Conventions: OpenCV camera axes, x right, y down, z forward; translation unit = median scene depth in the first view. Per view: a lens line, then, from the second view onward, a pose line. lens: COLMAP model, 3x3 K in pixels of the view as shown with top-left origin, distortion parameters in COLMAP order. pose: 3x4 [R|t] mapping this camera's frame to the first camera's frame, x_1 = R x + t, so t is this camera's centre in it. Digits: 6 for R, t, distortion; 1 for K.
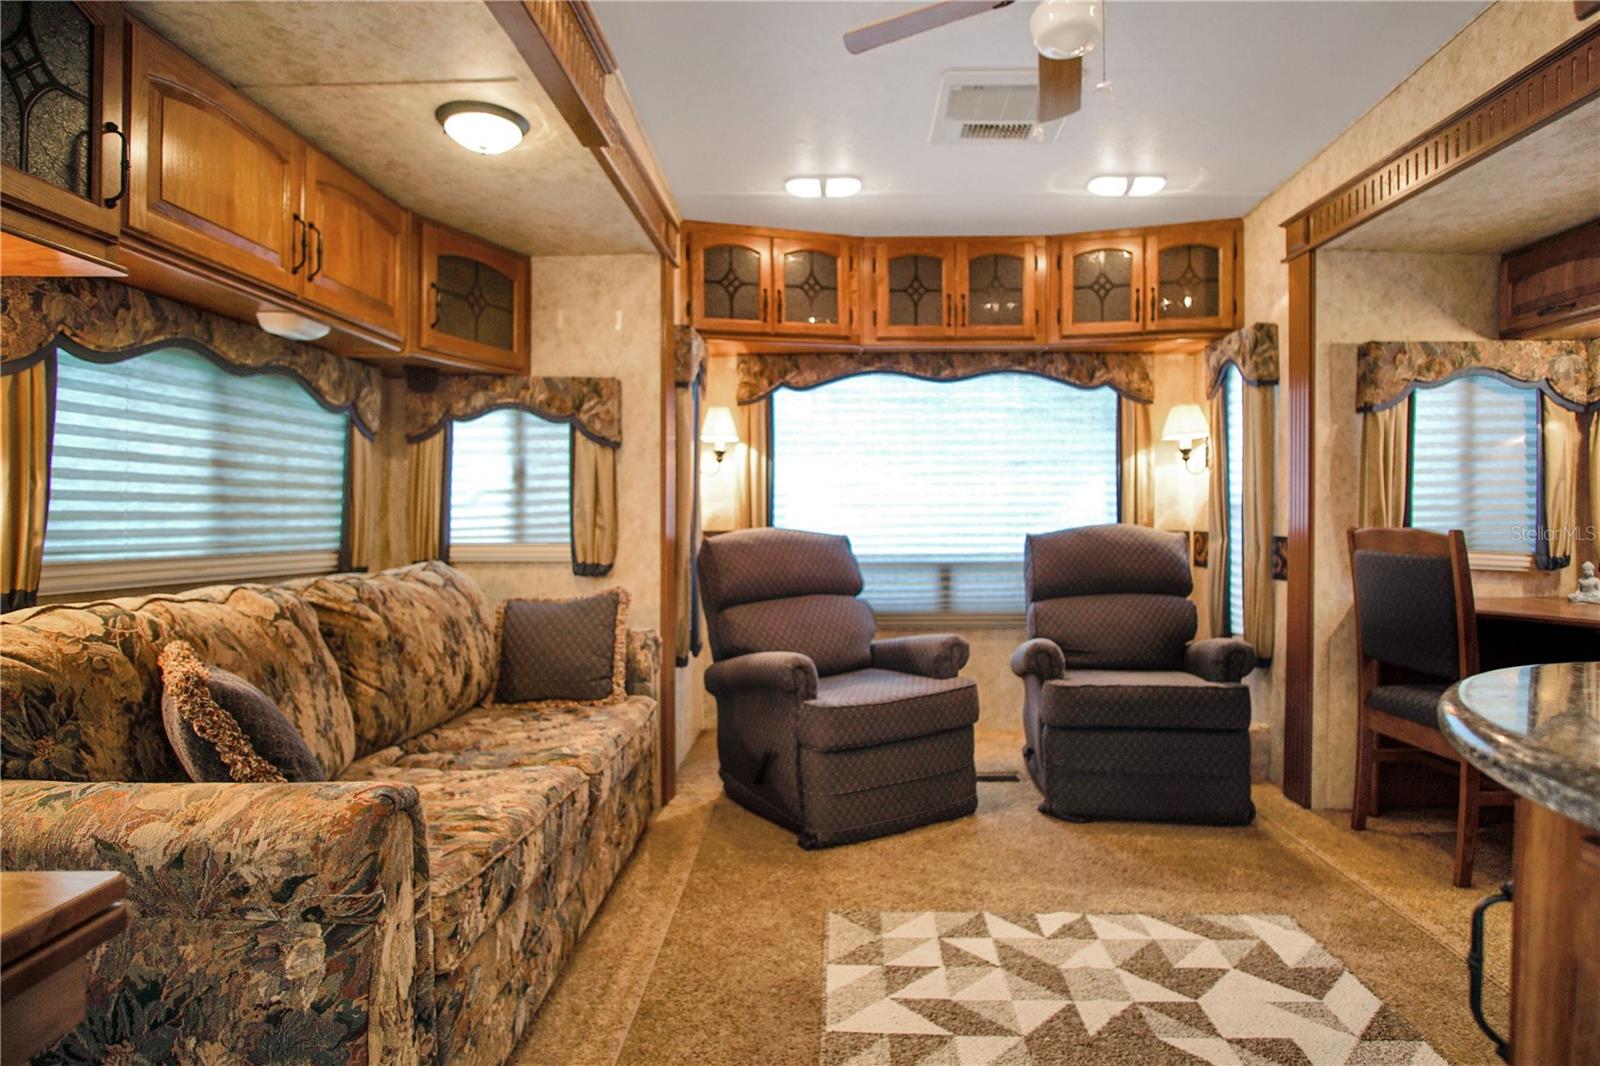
lens RADIAL K [[894.5, 0, 869.1], [0, 894.5, 496.7], [0, 0, 1]] dist [-0.020731, 0.005295]
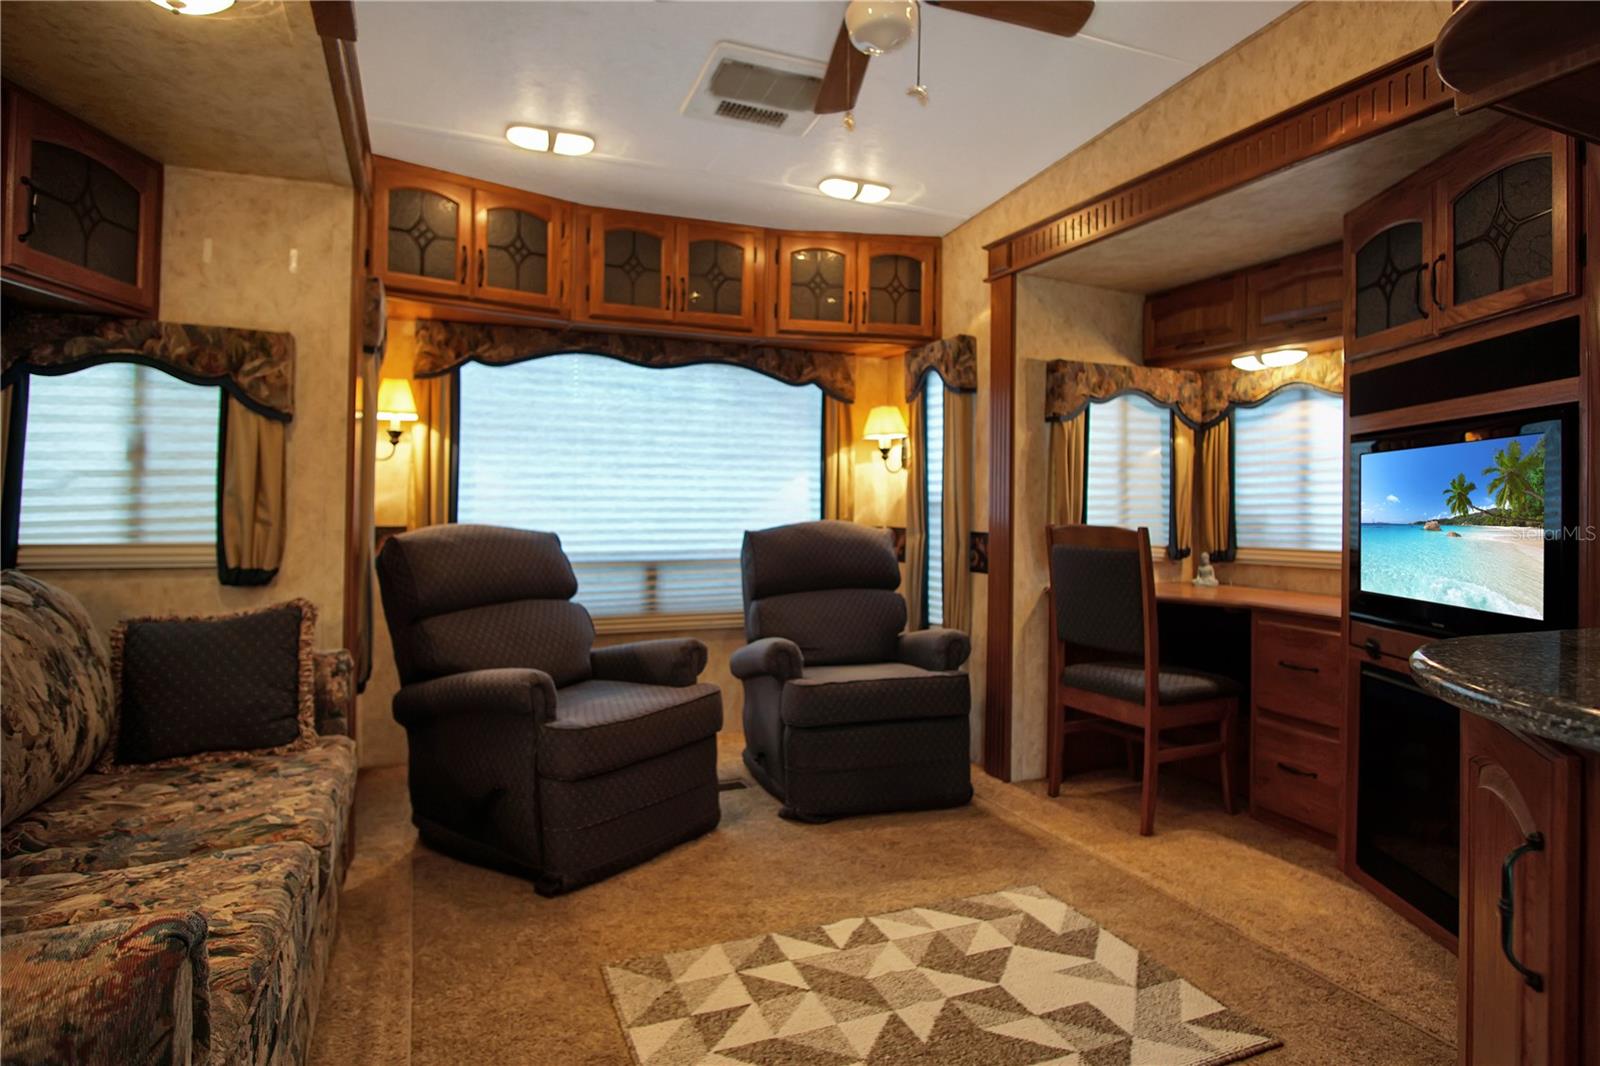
lens RADIAL K [[894.5, 0, 873.6], [0, 894.5, 473.3], [0, 0, 1]] dist [-0.020731, 0.005295]
pose [[0.910615, 0.024952, 0.412503, -0.132996], [-0.016539, 0.999576, -0.023953, 0.001162], [-0.412926, 0.014989, 0.910641, 0.071768]]
